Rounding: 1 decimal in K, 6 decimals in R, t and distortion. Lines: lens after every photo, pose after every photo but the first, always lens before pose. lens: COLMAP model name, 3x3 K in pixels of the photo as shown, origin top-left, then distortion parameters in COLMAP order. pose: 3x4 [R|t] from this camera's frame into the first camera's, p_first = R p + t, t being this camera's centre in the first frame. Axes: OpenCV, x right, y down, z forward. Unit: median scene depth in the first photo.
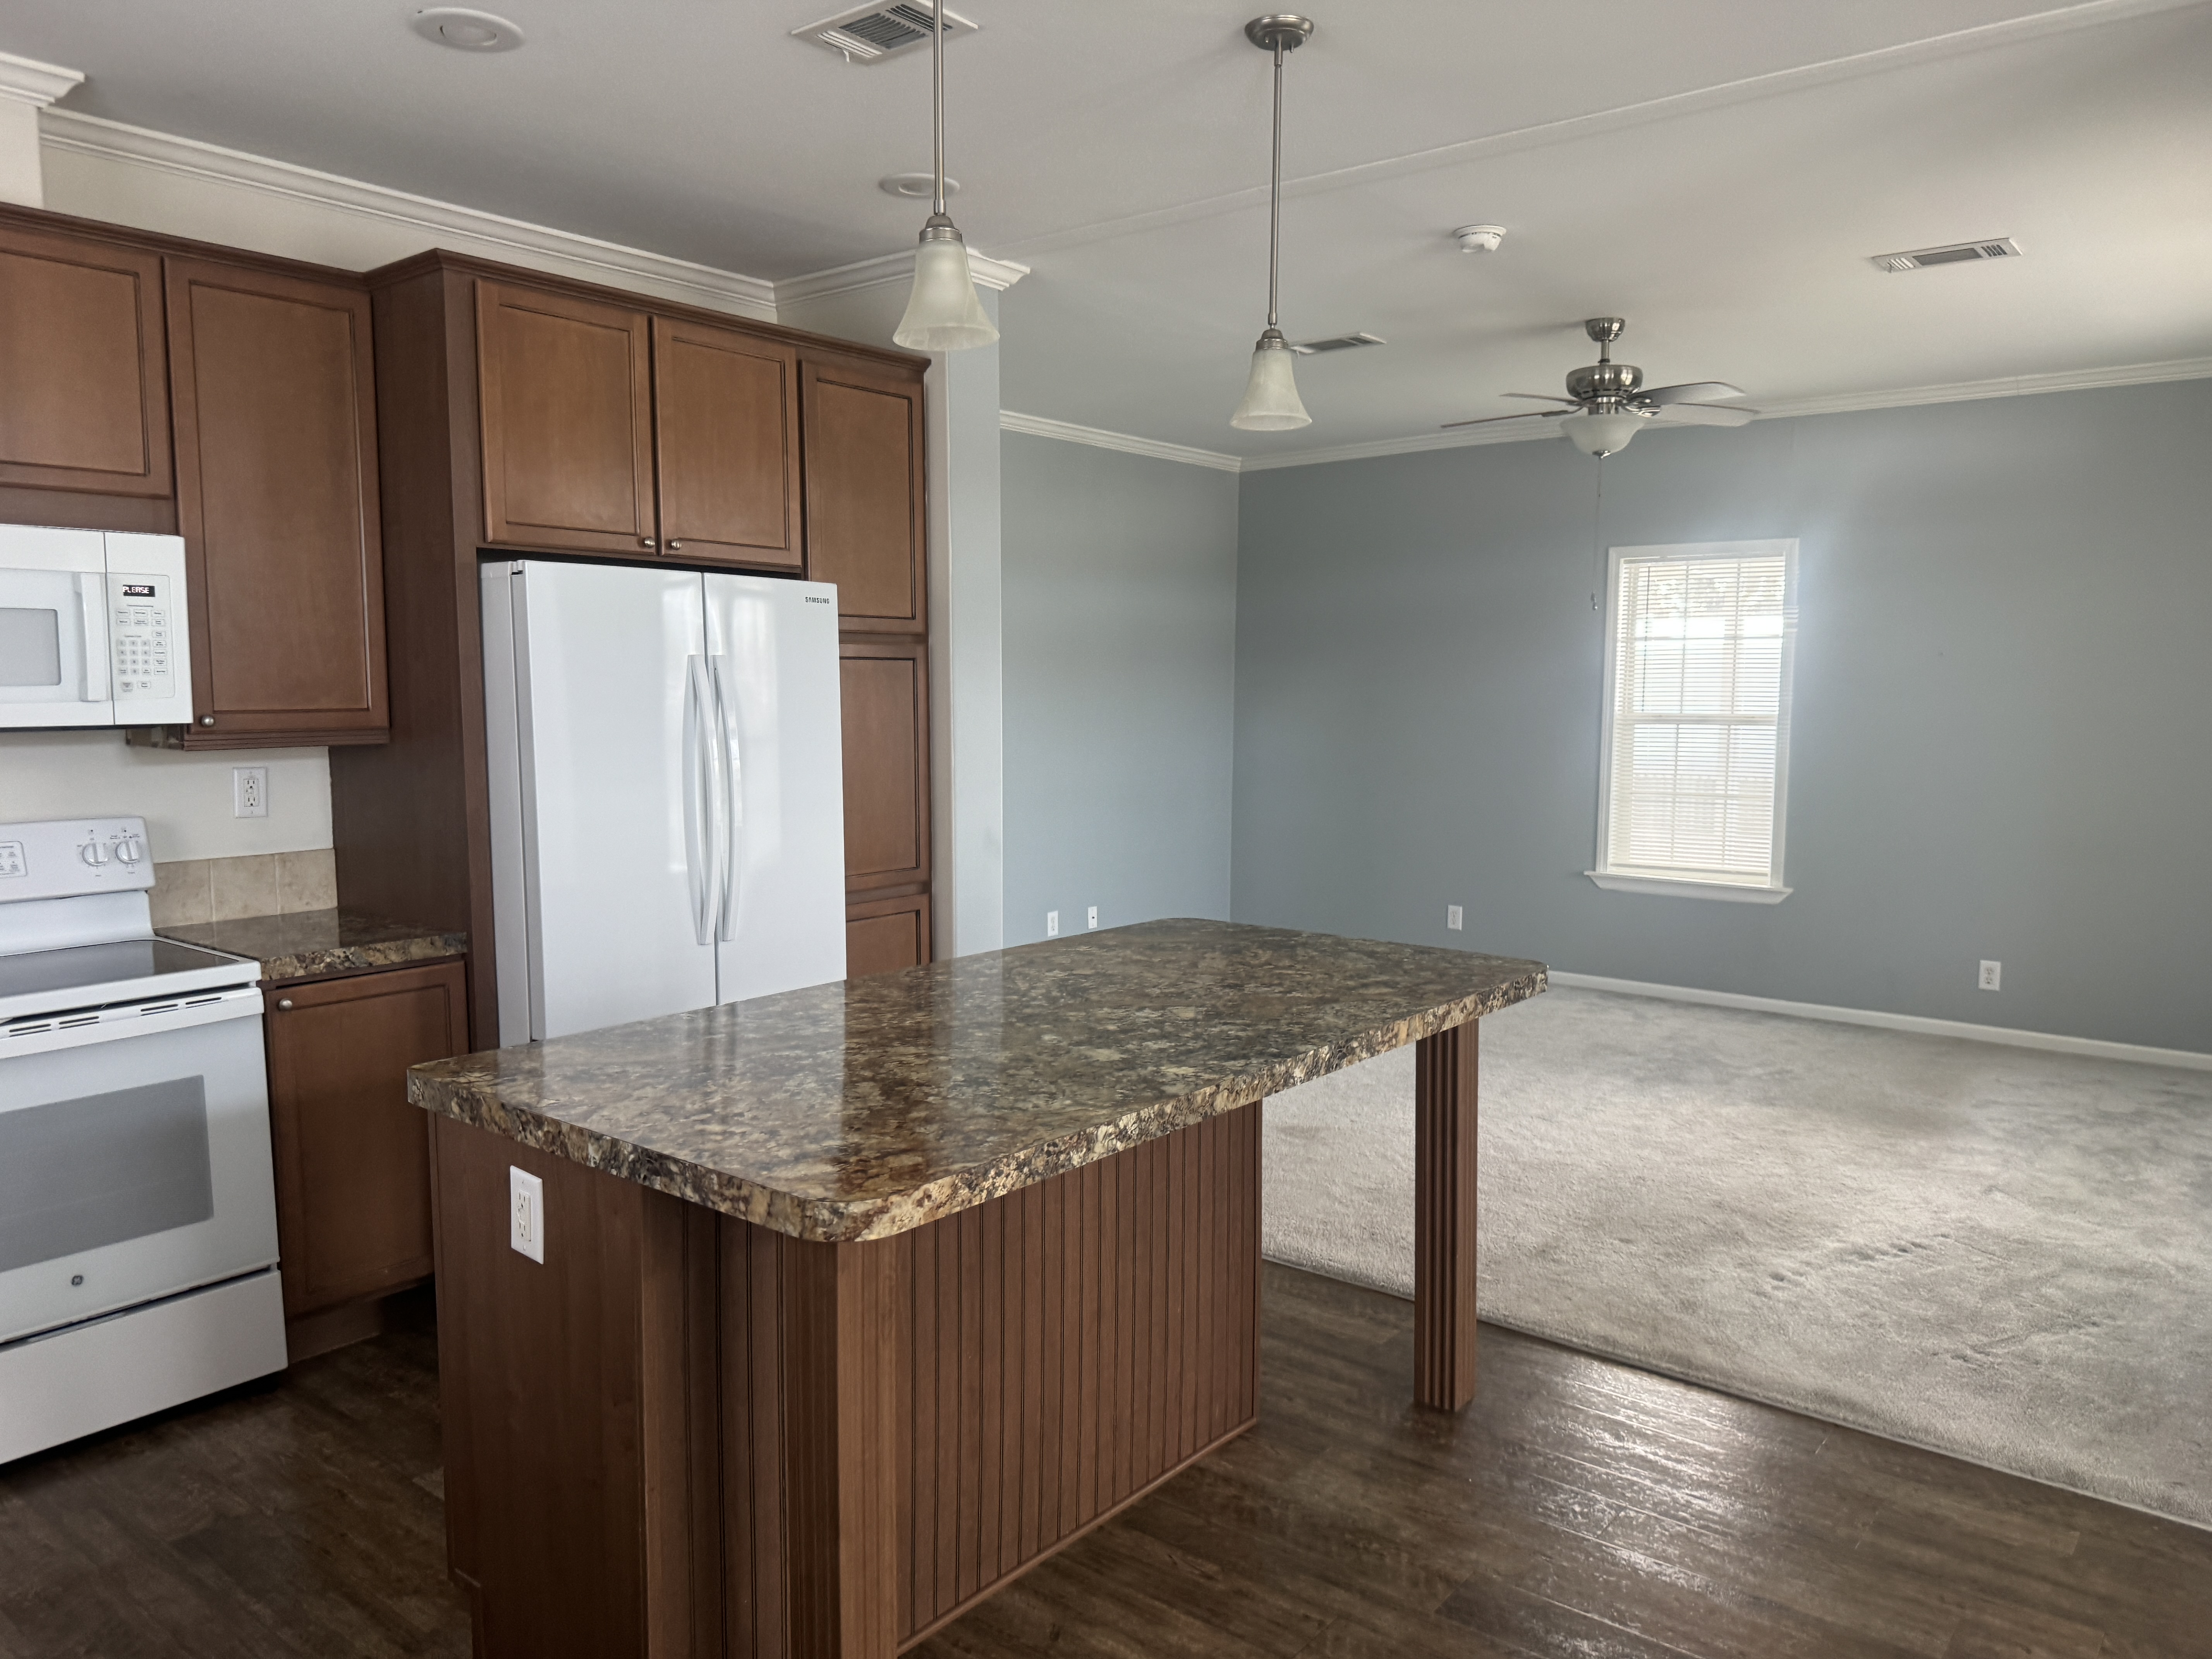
lens RADIAL K [[1564.1, 0, 1106.0], [0, 1564.1, 829.5], [0, 0, 1]] dist [0.038570, -0.076775]
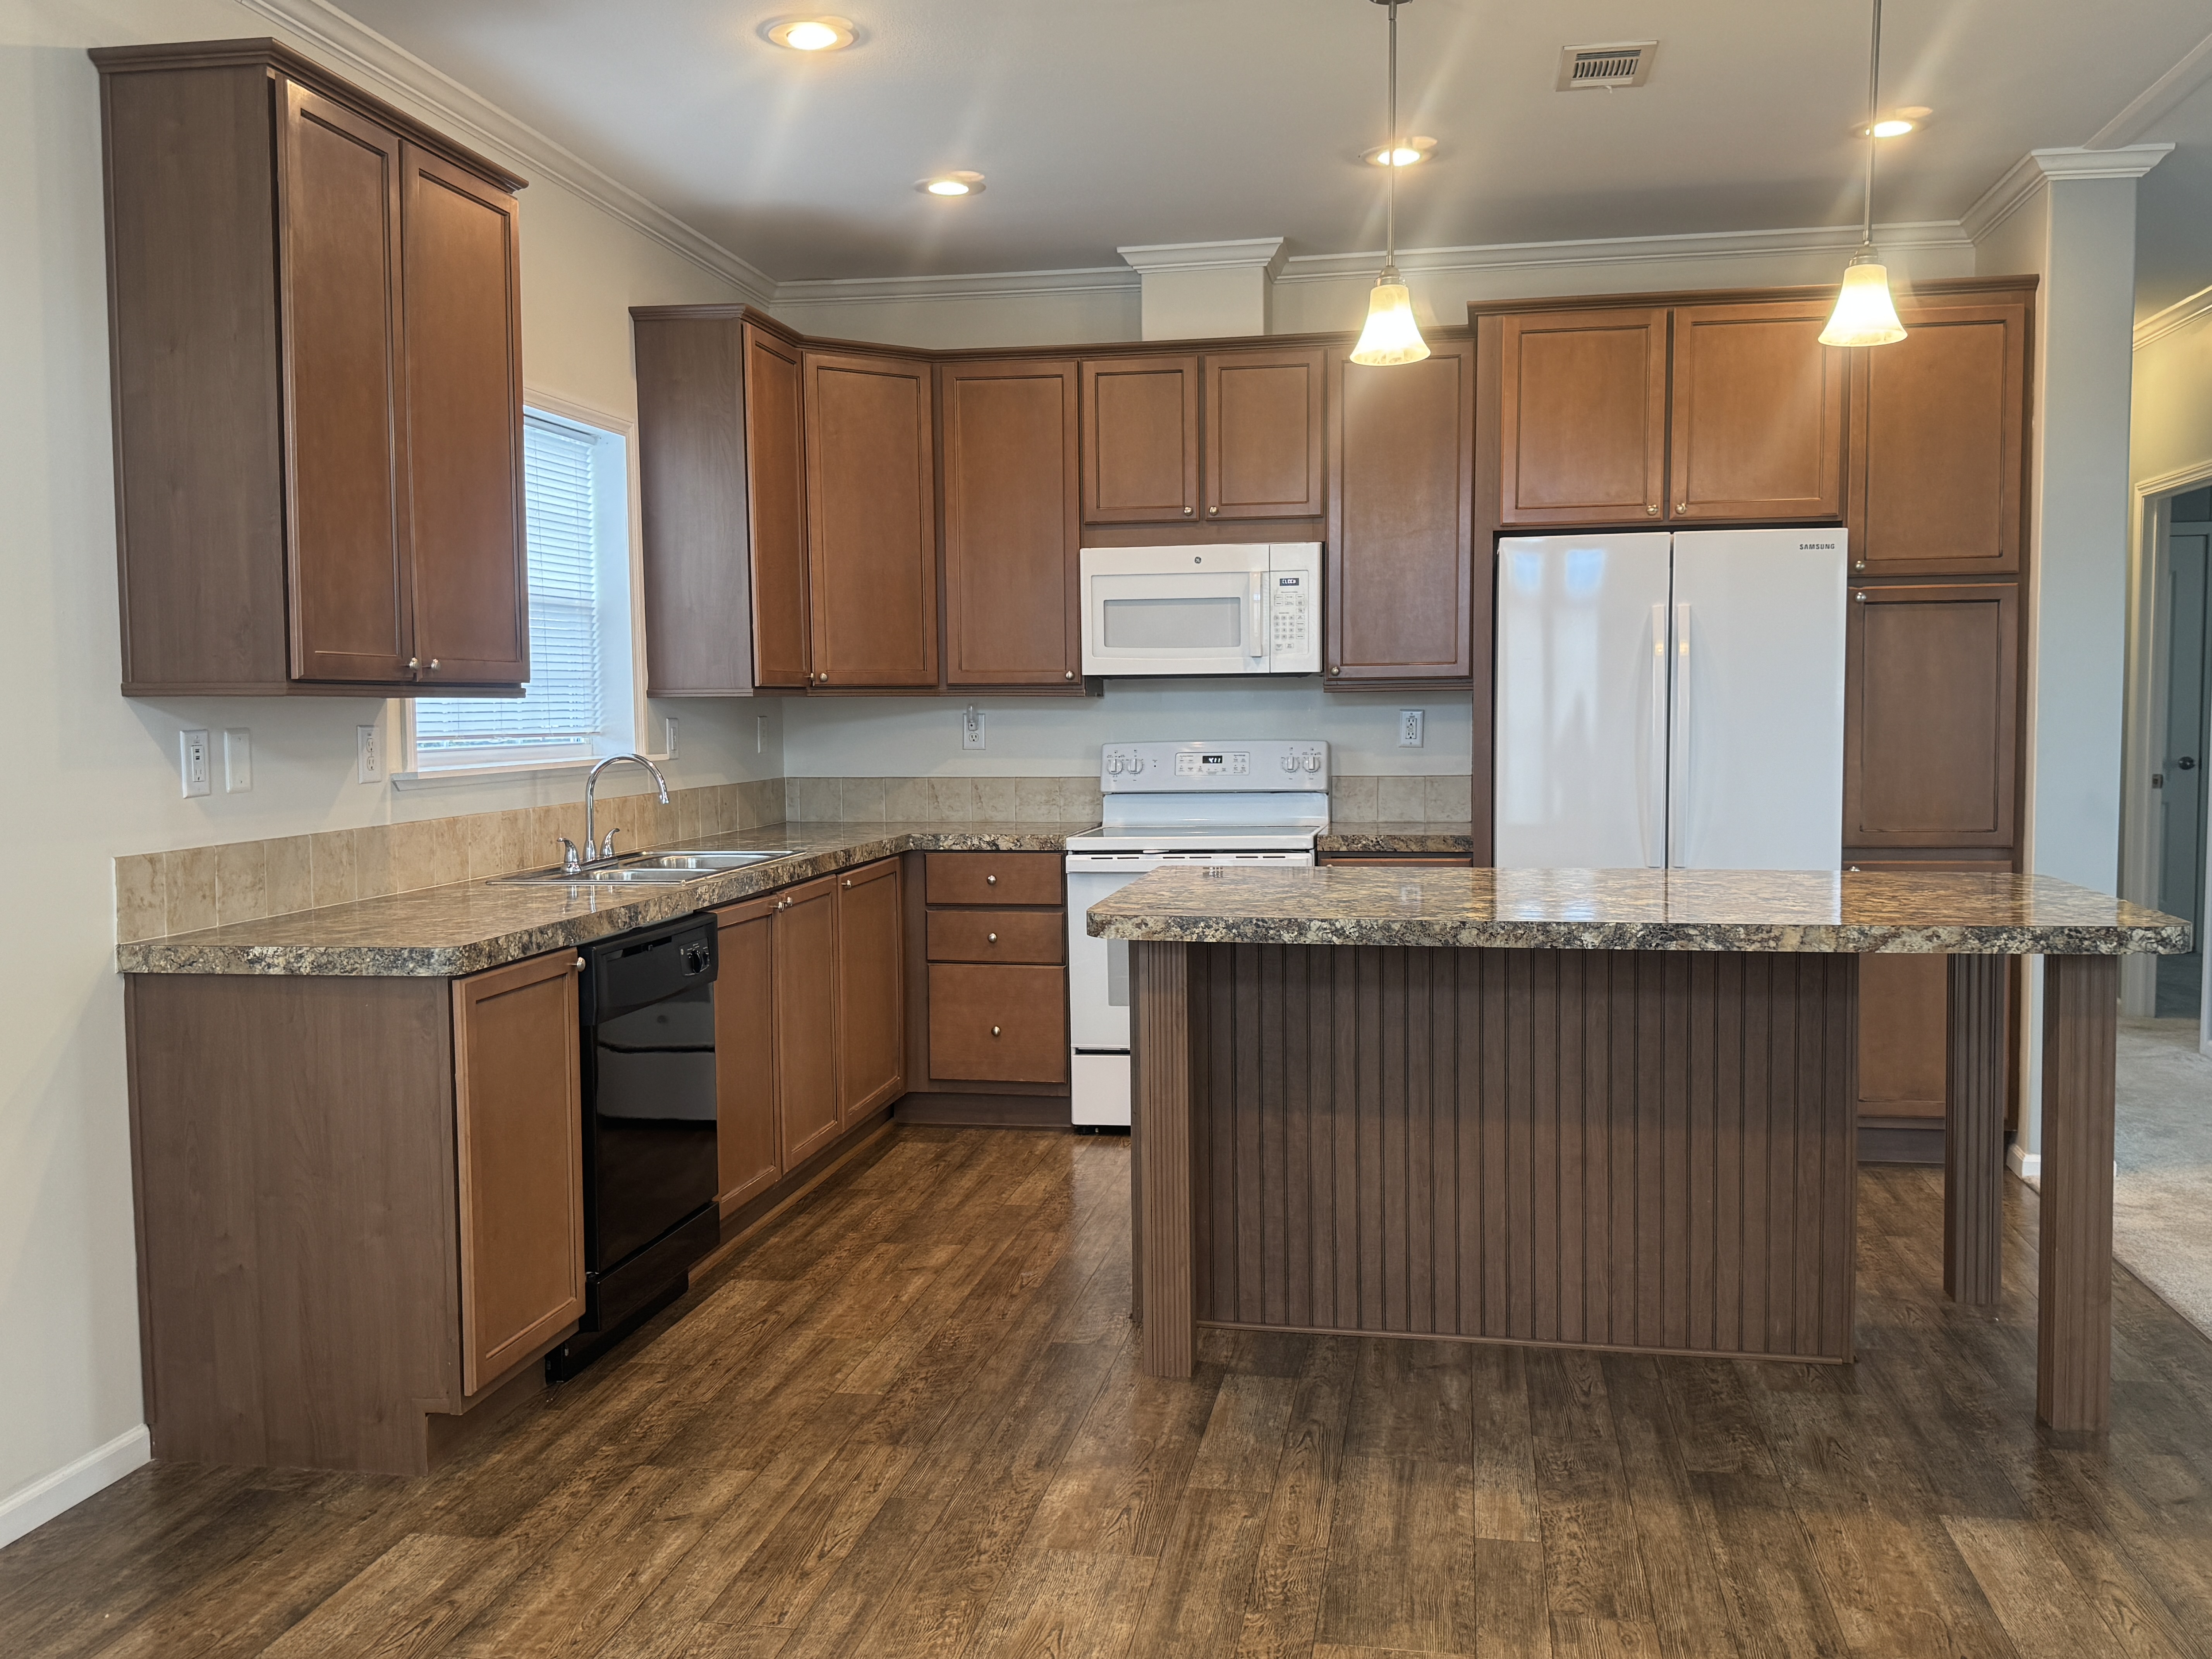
lens RADIAL K [[1898.0, 0, 1115.9], [0, 1898.0, 816.6], [0, 0, 1]] dist [0.168508, -0.293482]
pose [[0.480602, 0.050172, -0.875502, 0.669041], [-0.074421, 0.997094, 0.016287, 0.038546], [0.873775, 0.057328, 0.482940, 0.003926]]
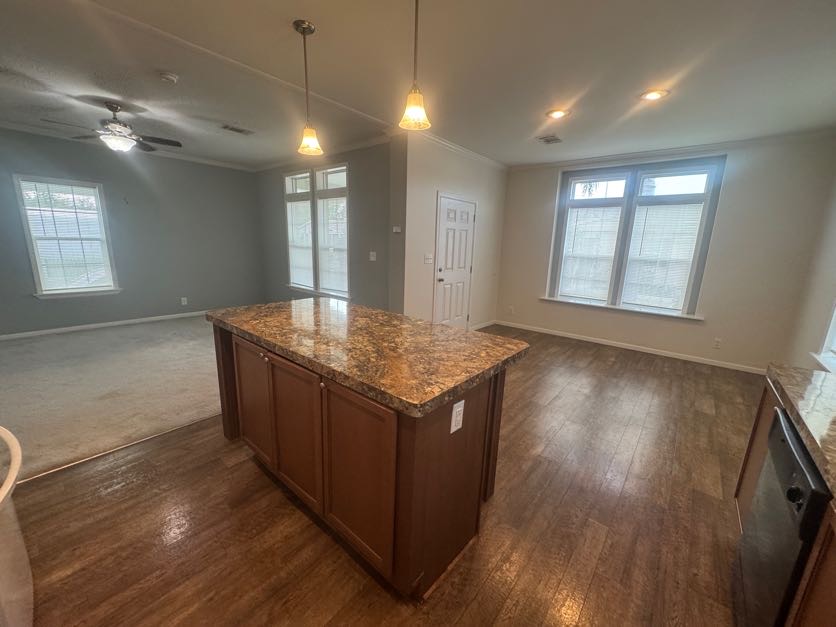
lens RADIAL K [[334.7, 0, 418.0], [0, 334.7, 313.5], [0, 0, 1]] dist [-0.001852, -0.000148]
pose [[0.013869, -0.212982, 0.976958, -0.472936], [0.063477, 0.975268, 0.211712, -0.038962], [-0.997887, 0.059078, 0.027046, 0.528362]]
